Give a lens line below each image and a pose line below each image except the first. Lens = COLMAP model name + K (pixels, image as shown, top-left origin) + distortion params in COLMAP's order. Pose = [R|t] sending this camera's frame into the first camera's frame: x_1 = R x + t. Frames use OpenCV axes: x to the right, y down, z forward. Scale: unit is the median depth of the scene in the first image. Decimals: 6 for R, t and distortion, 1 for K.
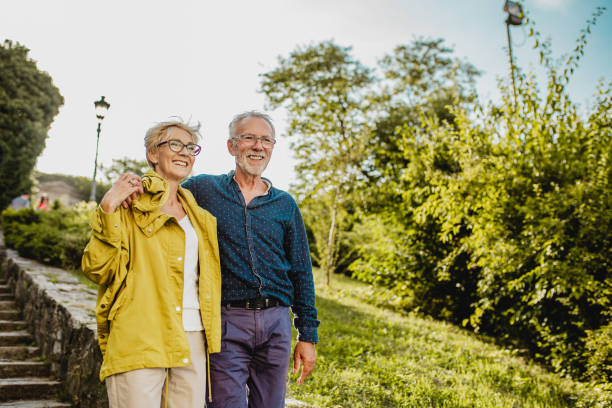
lens RADIAL K [[541.7, 0, 301.8], [0, 541.7, 210.4], [0, 0, 1]] dist [-0.079937, 0.061740]
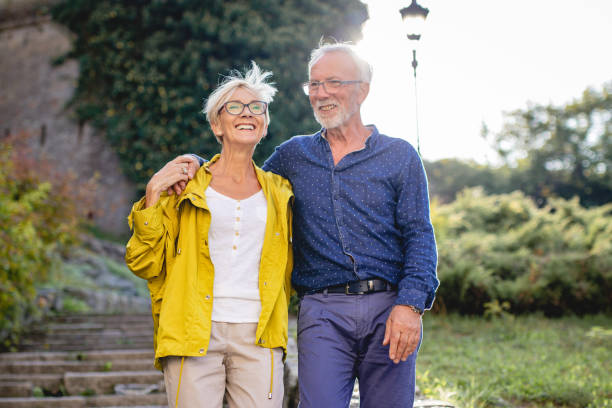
lens RADIAL K [[1210.7, 0, 307.4], [0, 1210.7, 201.9], [0, 0, 1]] dist [-0.100437, 0.000000]
pose [[0.867802, -0.130118, -0.479572, 0.209662], [0.128590, 0.991037, -0.036201, 0.027865], [0.479984, -0.030253, 0.876755, -0.176458]]
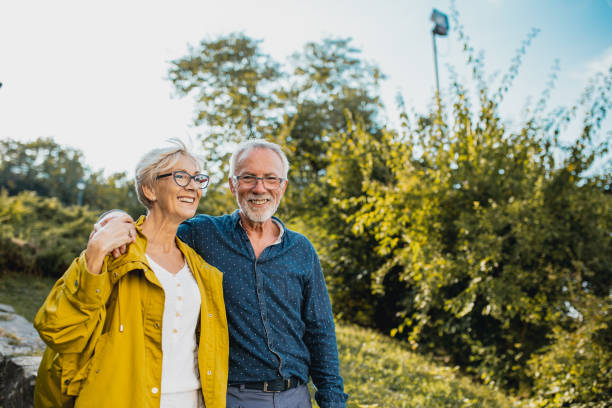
lens RADIAL K [[541.7, 0, 311.6], [0, 541.7, 219.5], [0, 0, 1]] dist [-0.079937, 0.061740]
pose [[0.979350, 0.022352, 0.200931, -0.053793], [-0.028524, 0.999204, 0.027874, -0.027635], [-0.200148, -0.033029, 0.979209, 0.057671]]
